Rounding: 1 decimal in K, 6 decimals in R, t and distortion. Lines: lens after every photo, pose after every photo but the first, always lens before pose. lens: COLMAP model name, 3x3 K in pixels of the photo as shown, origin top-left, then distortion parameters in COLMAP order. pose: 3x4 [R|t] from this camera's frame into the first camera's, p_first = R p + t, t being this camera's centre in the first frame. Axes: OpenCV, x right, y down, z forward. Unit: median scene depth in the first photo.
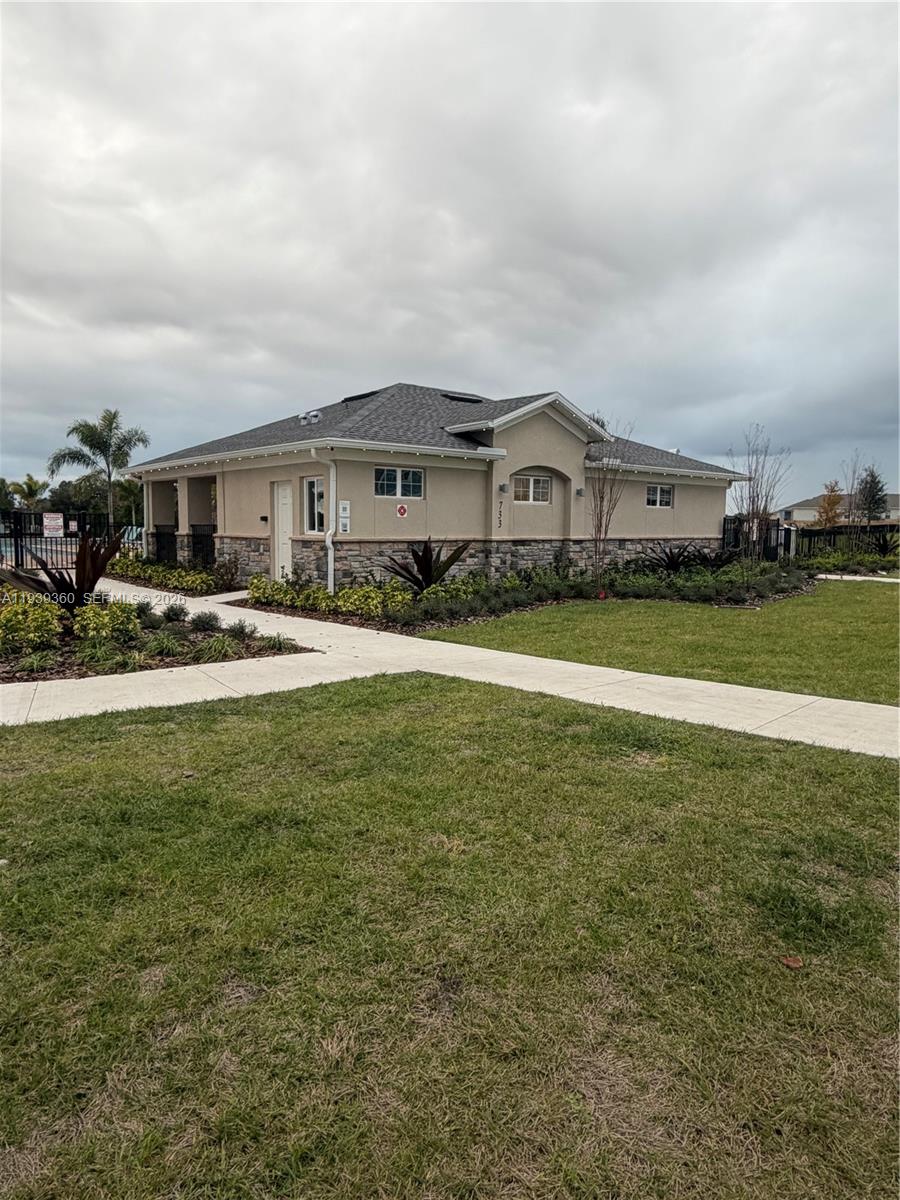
lens RADIAL K [[772.8, 0, 451.6], [0, 772.8, 598.2], [0, 0, 1]] dist [0.003888, -0.001312]
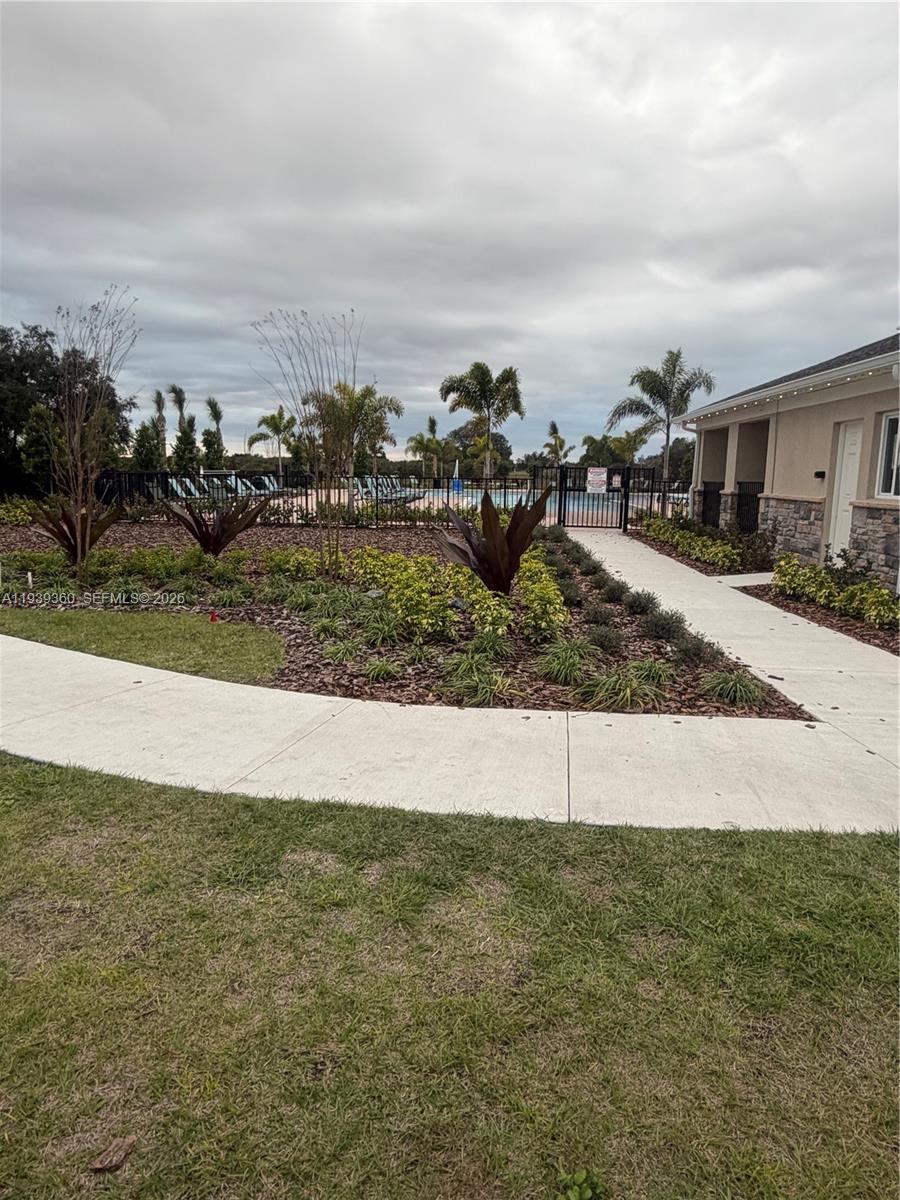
lens RADIAL K [[772.8, 0, 449.4], [0, 772.8, 607.8], [0, 0, 1]] dist [0.003888, -0.001312]
pose [[0.736011, 0.121439, -0.665989, -0.000281], [-0.075495, 0.992366, 0.097519, -0.022748], [0.672747, -0.021496, 0.739560, 0.218416]]
